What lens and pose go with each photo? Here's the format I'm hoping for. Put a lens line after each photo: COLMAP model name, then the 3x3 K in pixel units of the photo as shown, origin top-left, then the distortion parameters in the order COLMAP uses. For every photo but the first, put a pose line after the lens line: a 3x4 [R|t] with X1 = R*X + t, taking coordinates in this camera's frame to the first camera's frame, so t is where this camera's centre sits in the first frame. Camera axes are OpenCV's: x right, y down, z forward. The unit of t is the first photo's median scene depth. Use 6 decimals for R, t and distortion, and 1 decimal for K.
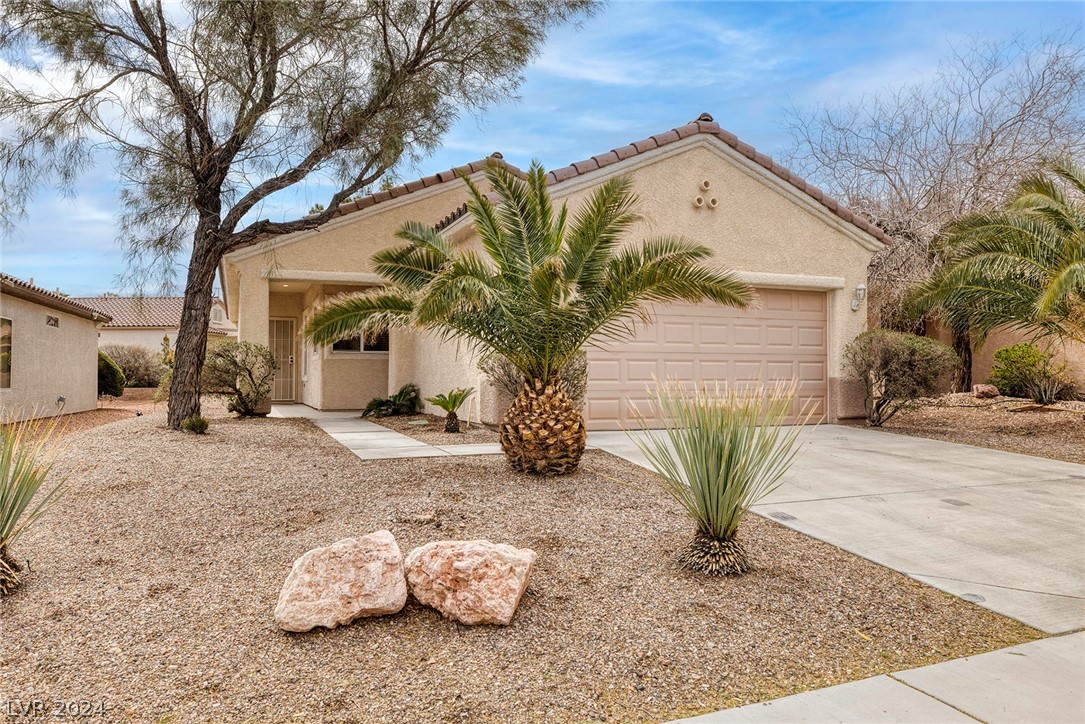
lens RADIAL K [[731.7, 0, 542.5], [0, 731.7, 362.0], [0, 0, 1]] dist [0.000664, -0.000761]
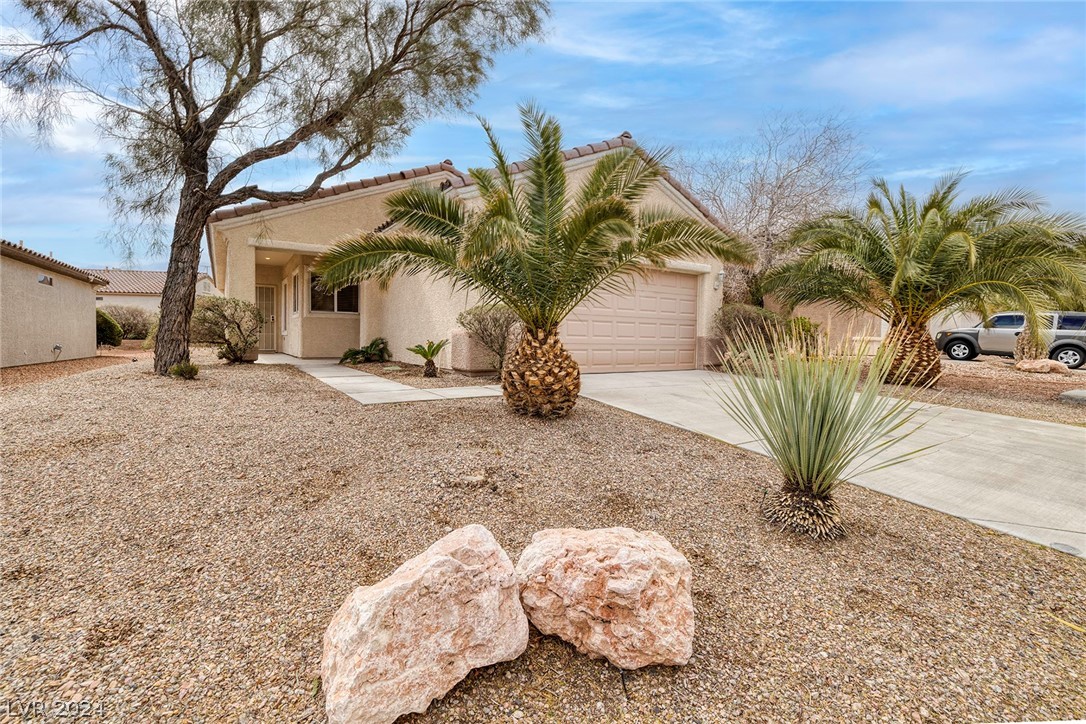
lens RADIAL K [[465.2, 0, 543.4], [0, 465.2, 350.7], [0, 0, 1]] dist [0.000957, 0.000414]
pose [[0.978402, 0.008680, 0.206527, -0.103190], [-0.018350, 0.998820, 0.044956, 0.016812], [-0.205894, -0.047775, 0.977407, 0.231732]]
